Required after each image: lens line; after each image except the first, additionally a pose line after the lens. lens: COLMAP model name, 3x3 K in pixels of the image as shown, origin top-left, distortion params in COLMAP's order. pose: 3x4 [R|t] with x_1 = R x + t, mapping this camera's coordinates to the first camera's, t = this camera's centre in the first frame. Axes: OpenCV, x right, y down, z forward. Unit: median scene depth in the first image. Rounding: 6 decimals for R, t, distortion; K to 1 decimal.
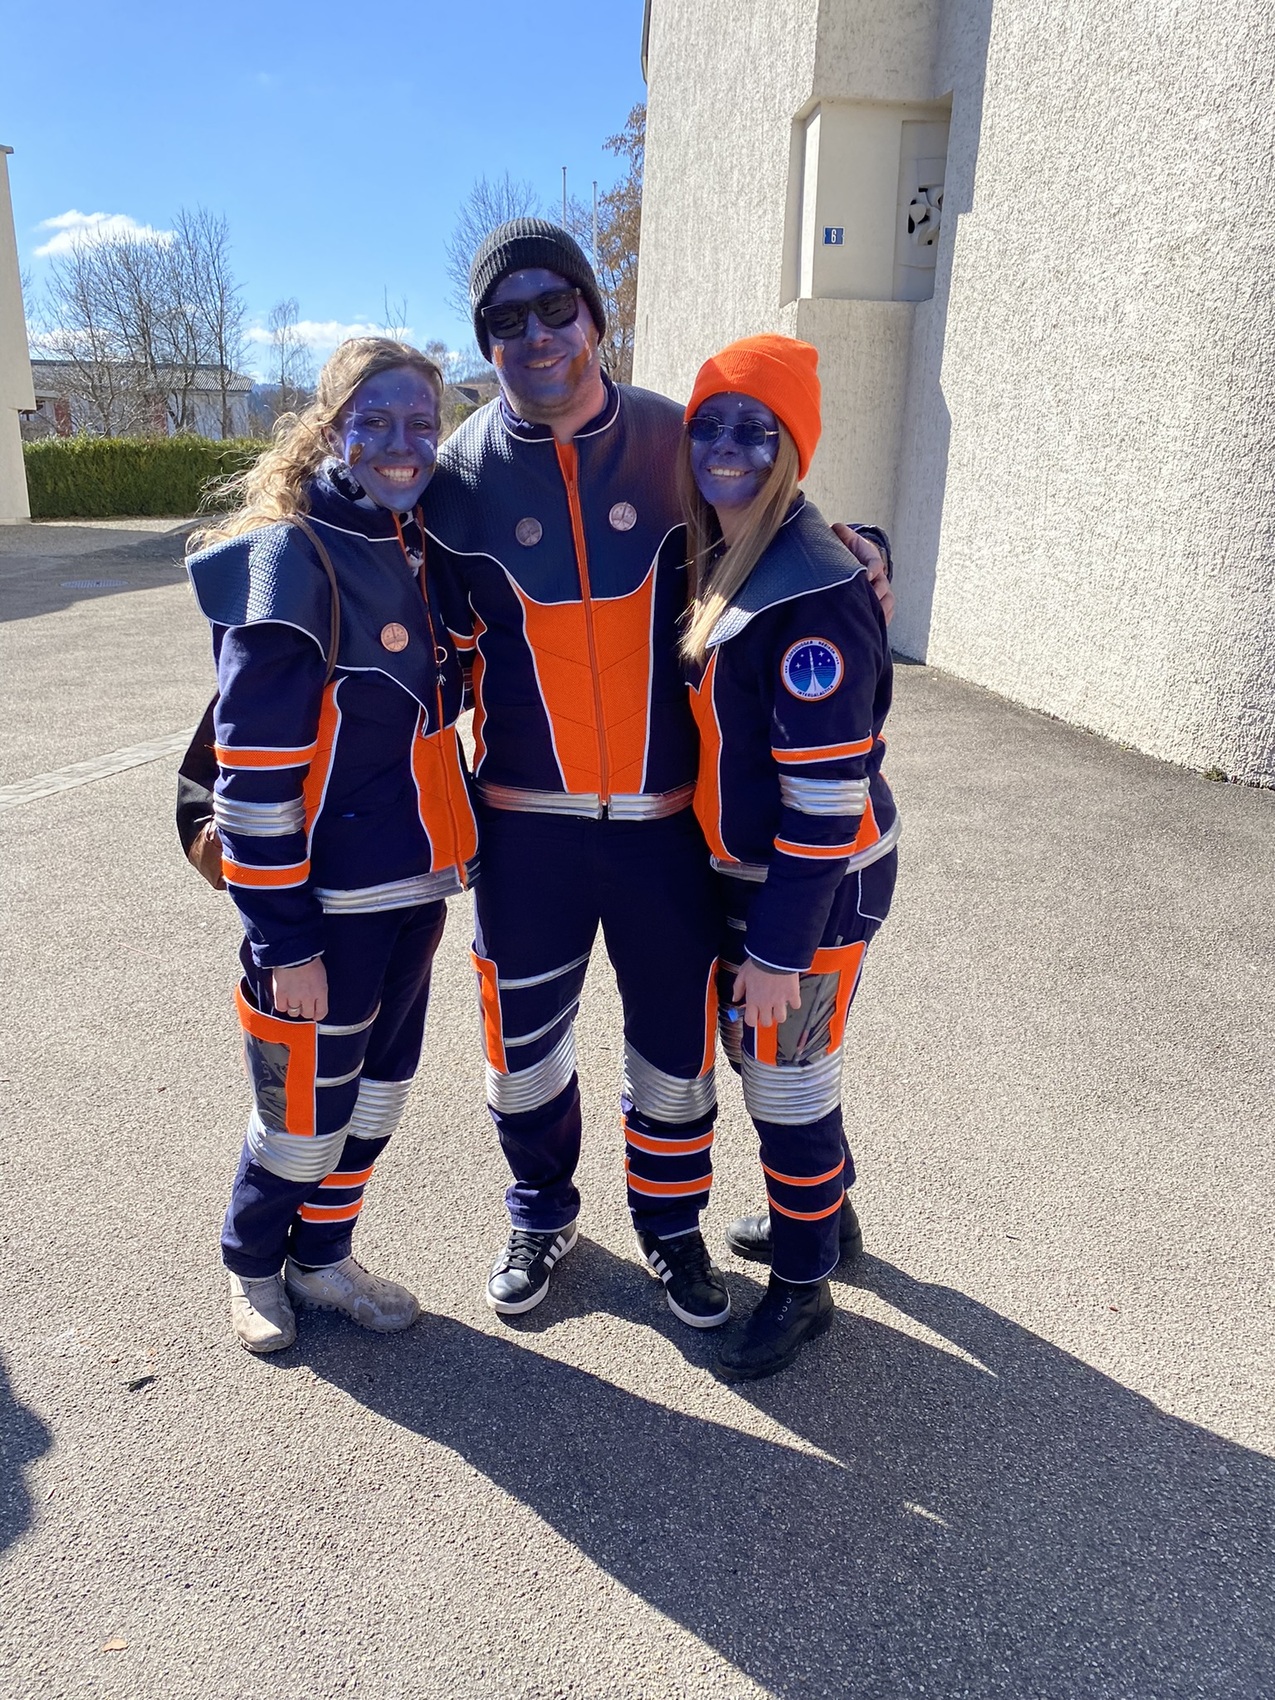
lens RADIAL K [[1306.3, 0, 648.0], [0, 1306.3, 856.5], [0, 0, 1]] dist [0.003032, 0.000156]
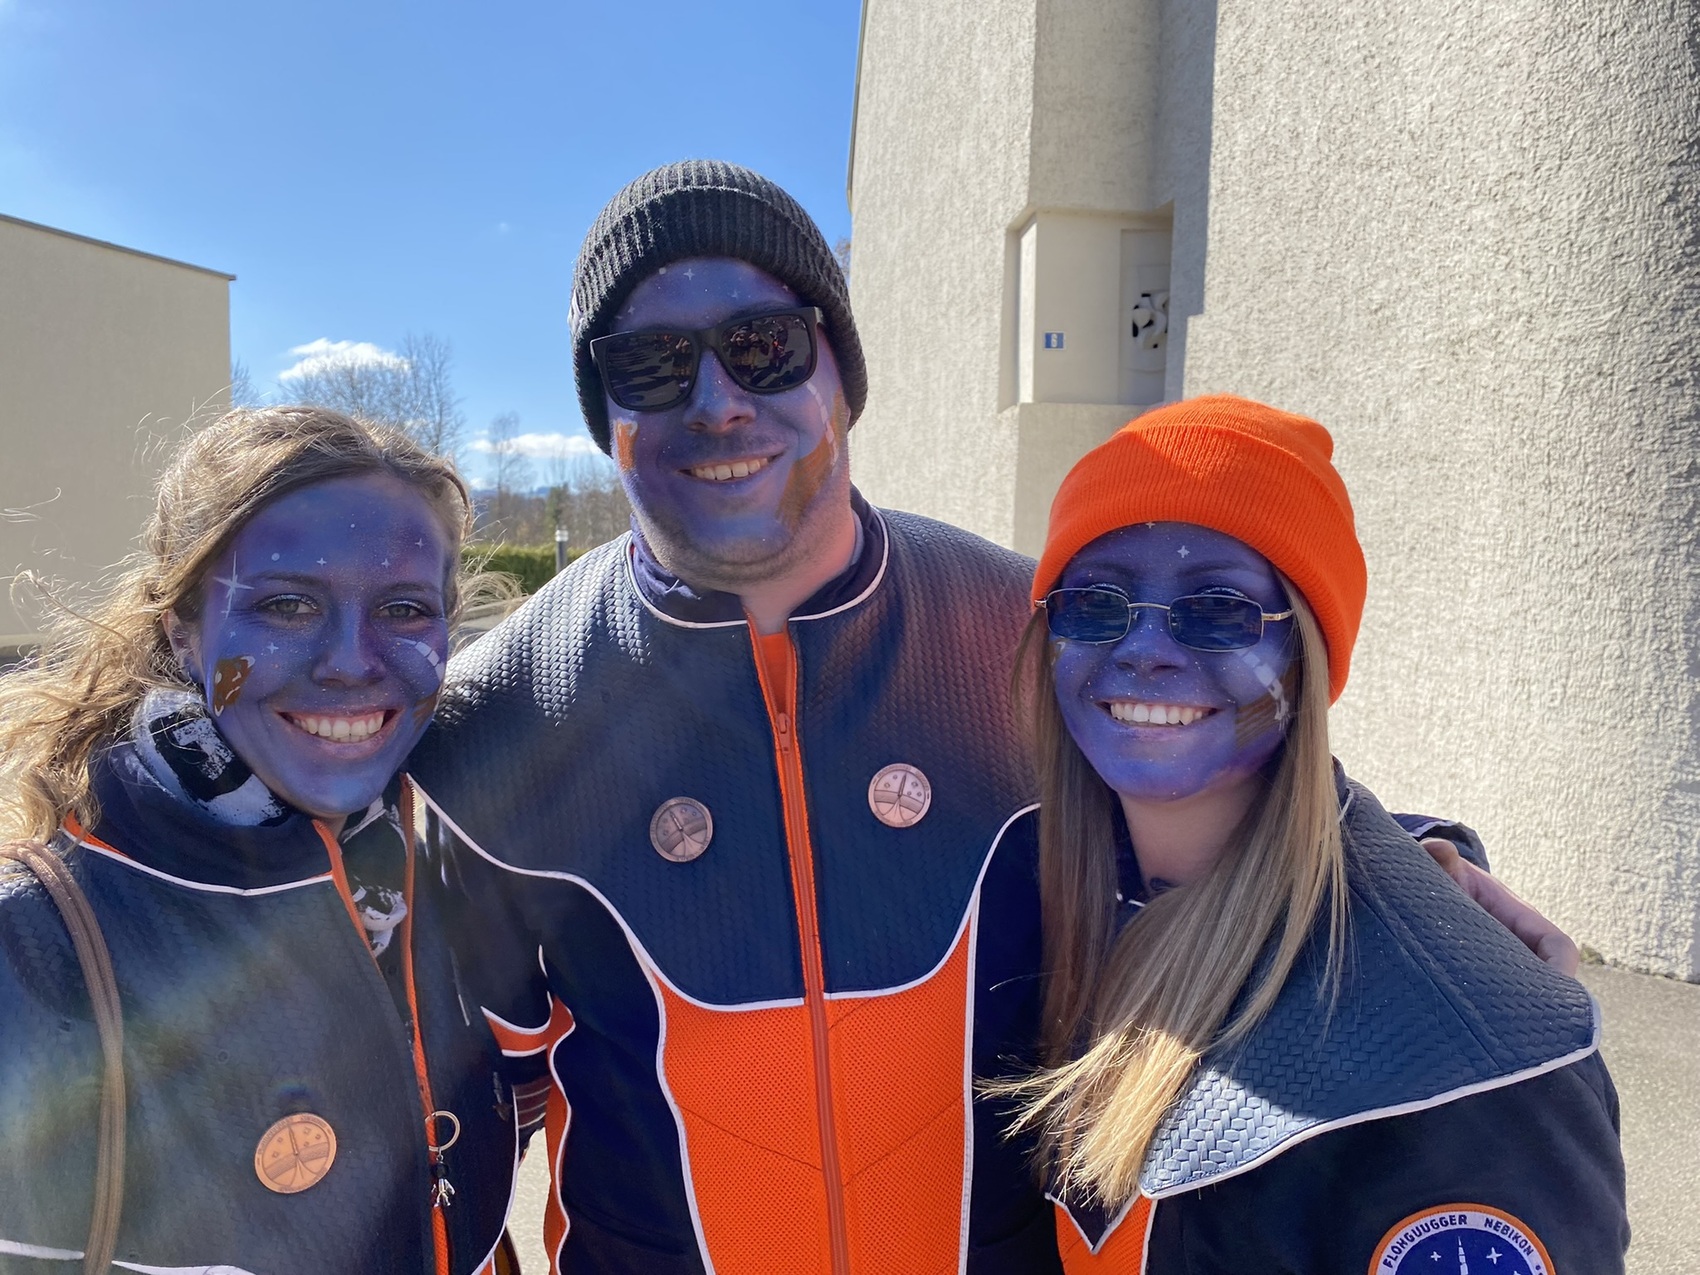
lens RADIAL K [[1277.2, 0, 850.0], [0, 1277.2, 637.5], [0, 0, 1]] dist [0.080235, -0.151139]
pose [[0.999982, -0.005935, 0.000614, -0.010663], [0.005918, 0.973587, -0.228241, -0.073771], [0.000757, 0.228241, 0.973604, 0.195918]]
